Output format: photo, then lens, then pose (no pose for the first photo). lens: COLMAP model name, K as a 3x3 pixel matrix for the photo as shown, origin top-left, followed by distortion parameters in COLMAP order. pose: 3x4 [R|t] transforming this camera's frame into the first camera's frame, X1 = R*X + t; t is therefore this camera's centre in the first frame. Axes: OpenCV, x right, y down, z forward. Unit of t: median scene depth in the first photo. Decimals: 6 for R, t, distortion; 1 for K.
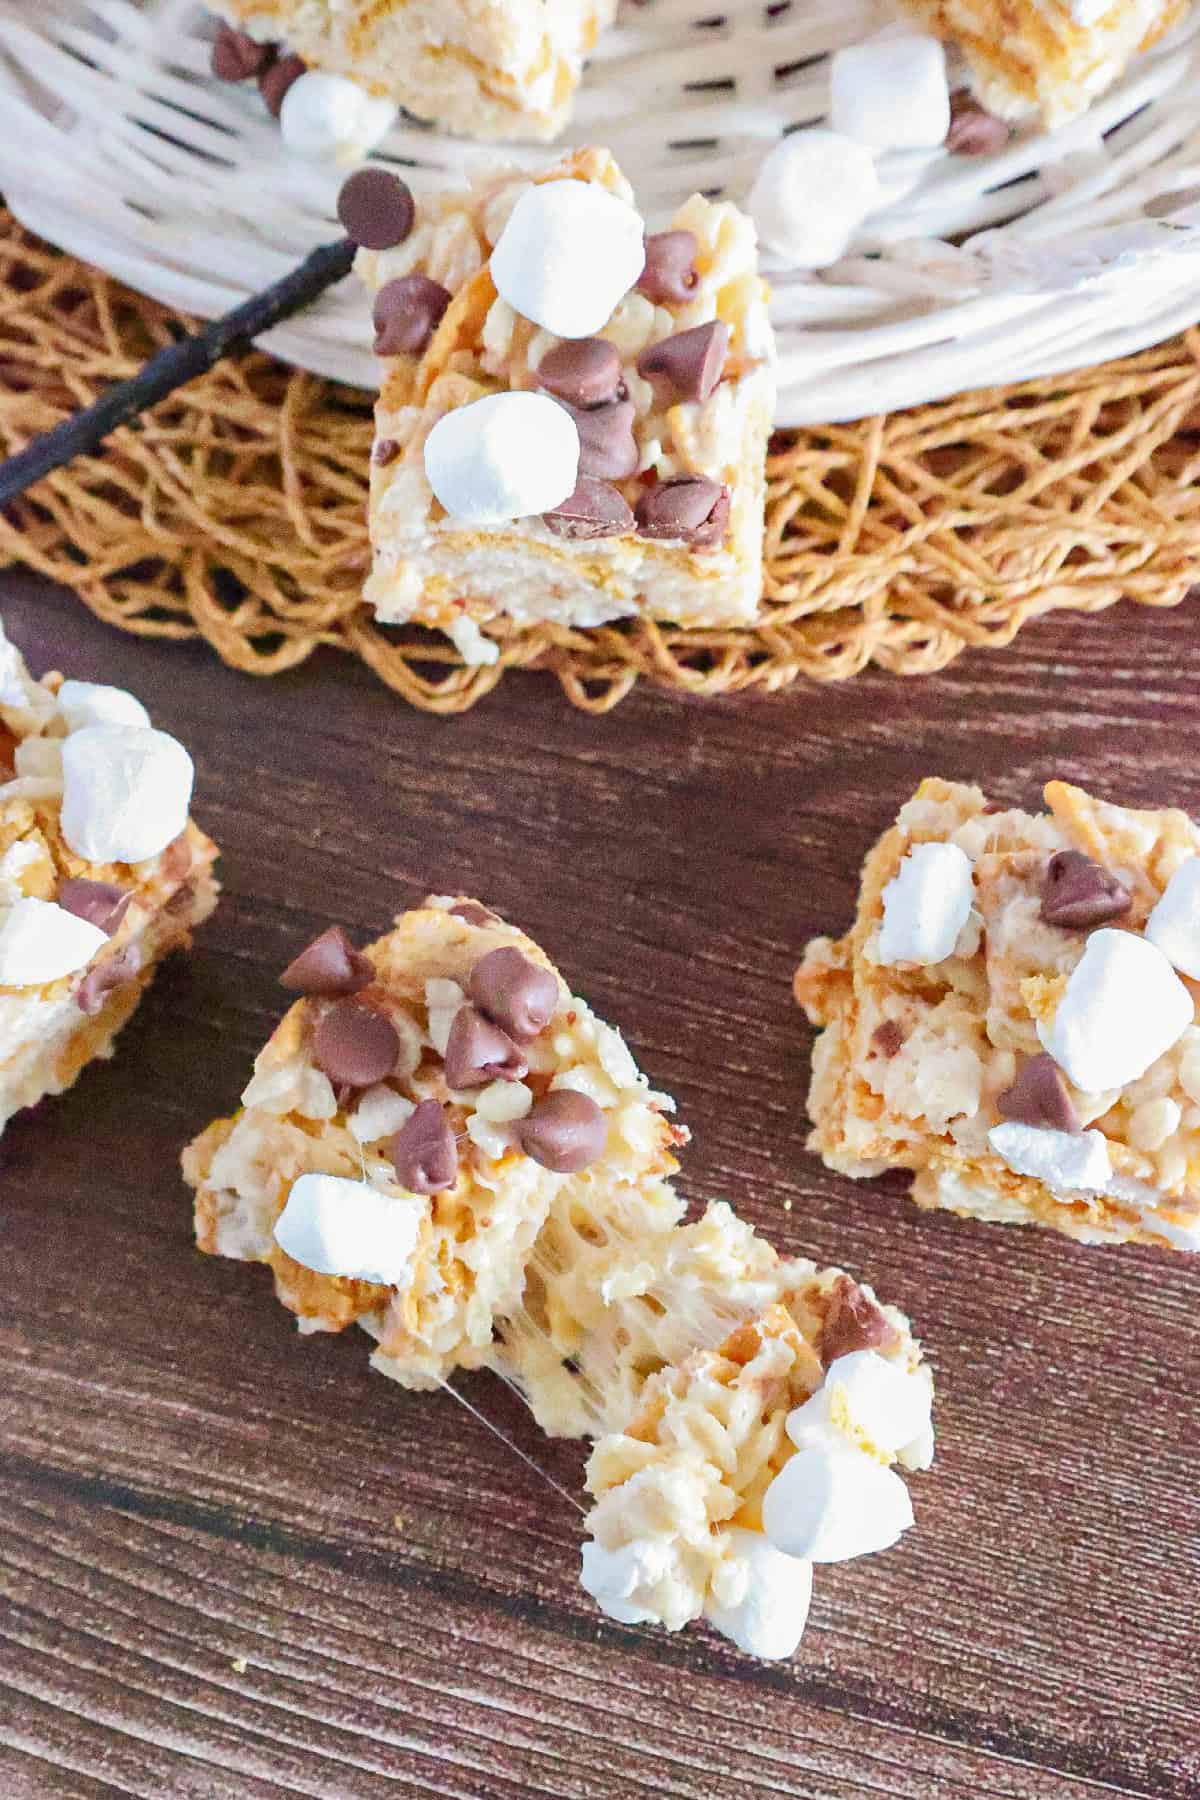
lens RADIAL K [[3219.0, 0, 600.0], [0, 3219.0, 900.0], [0, 0, 1]] dist [0.036302, -0.168929]
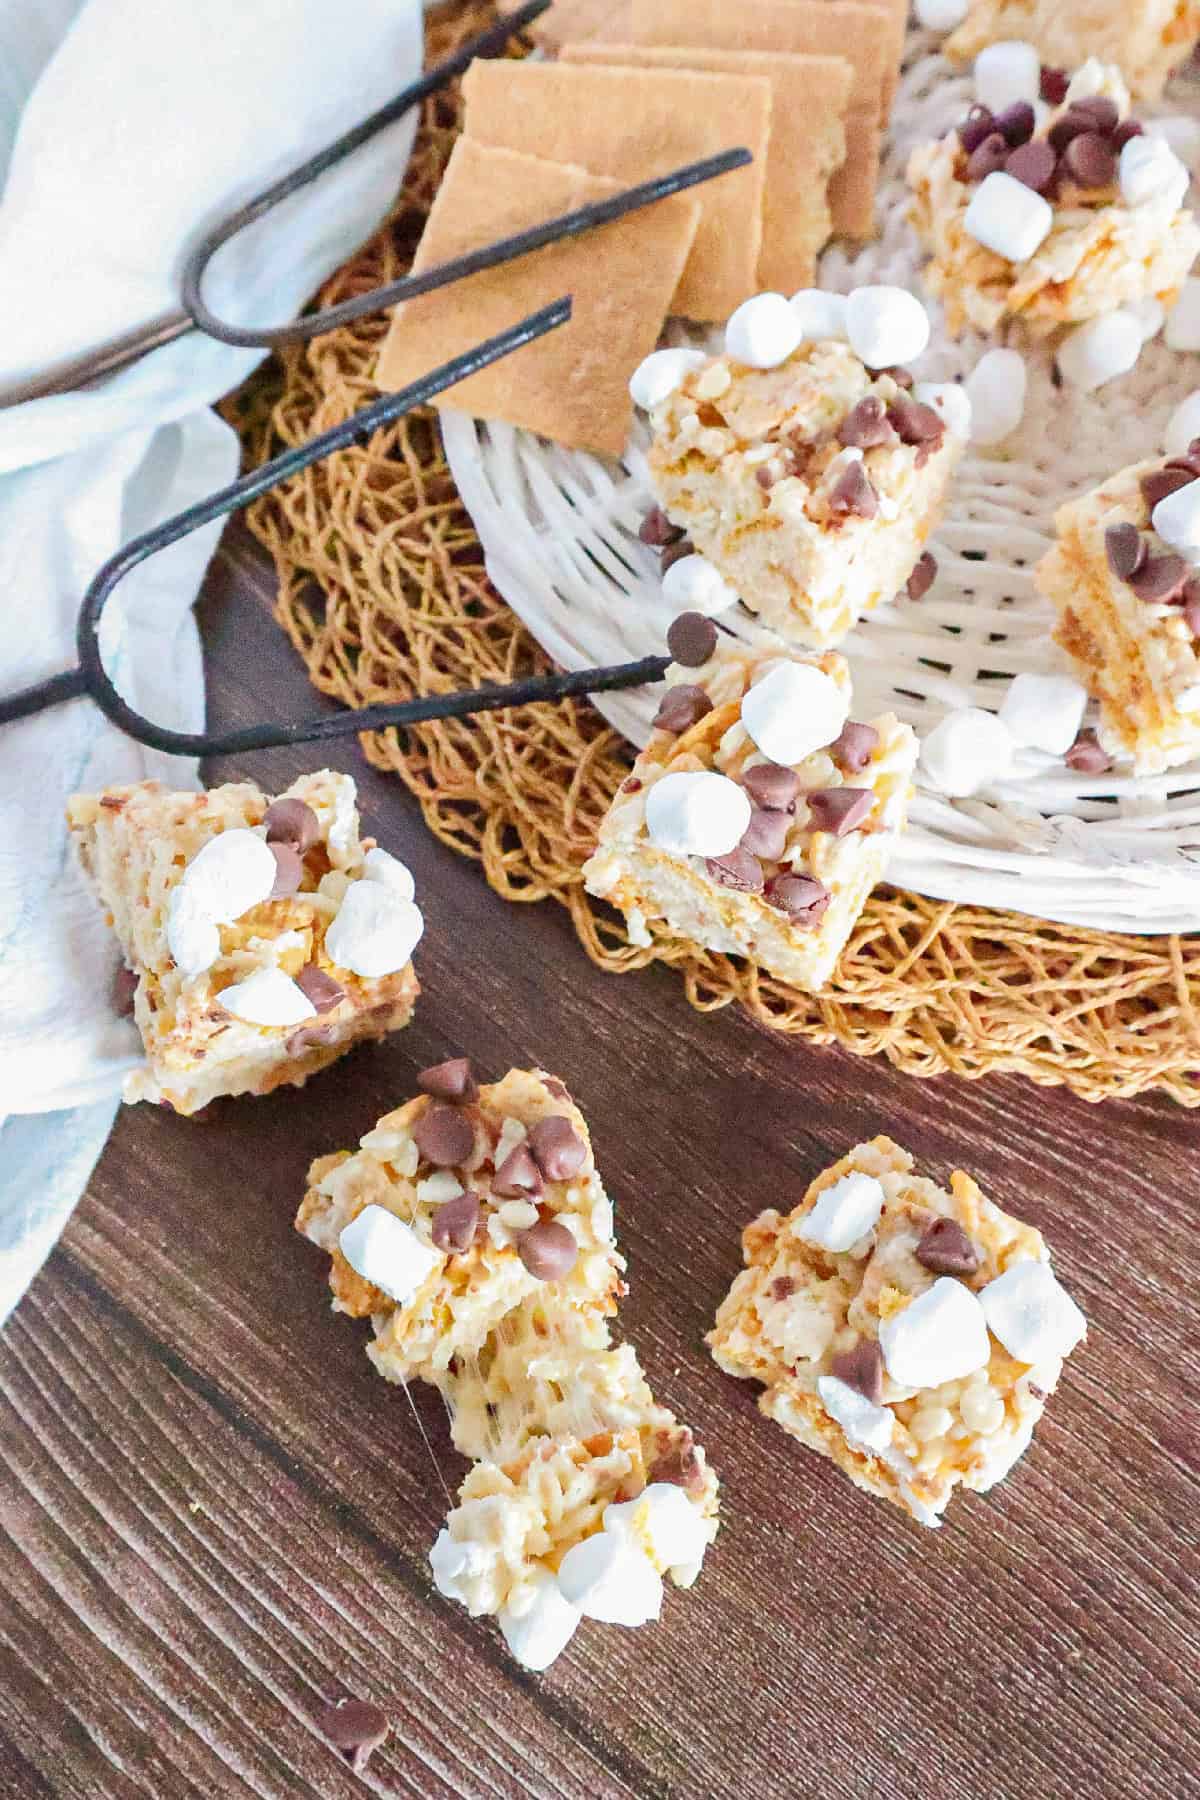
lens RADIAL K [[1973.7, 0, 613.7], [0, 1973.7, 901.9], [0, 0, 1]] dist [0.031870, -0.002152]
pose [[0.909411, 0.395888, -0.127456, 0.063798], [-0.410499, 0.903638, -0.122186, 0.025583], [0.066803, 0.163438, 0.984289, 0.101552]]
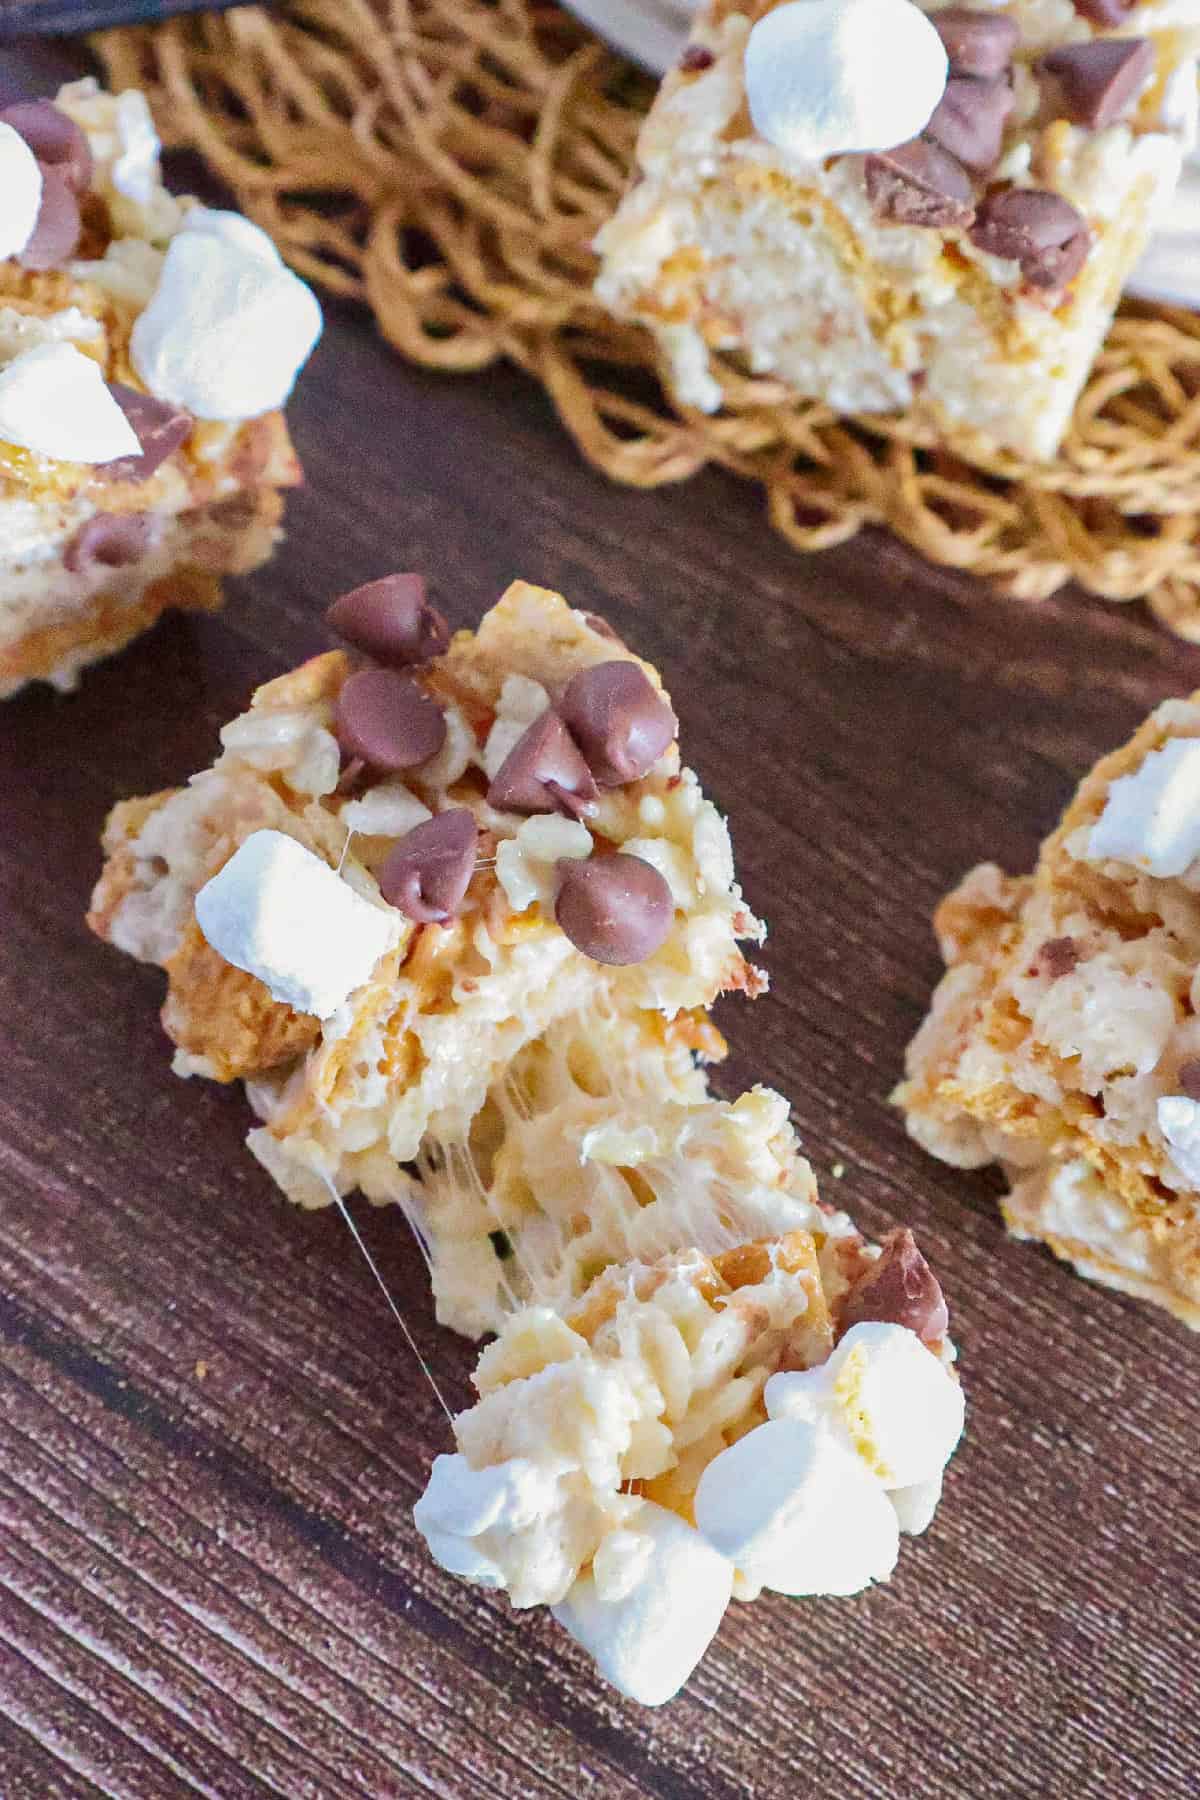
lens RADIAL K [[3219.0, 0, 600.0], [0, 3219.0, 900.0], [0, 0, 1]] dist [0.036302, -0.168929]
pose [[0.937472, 0.347376, -0.021826, 0.000866], [-0.344062, 0.915399, -0.208965, 0.218946], [-0.052610, 0.203409, 0.977679, 0.264762]]
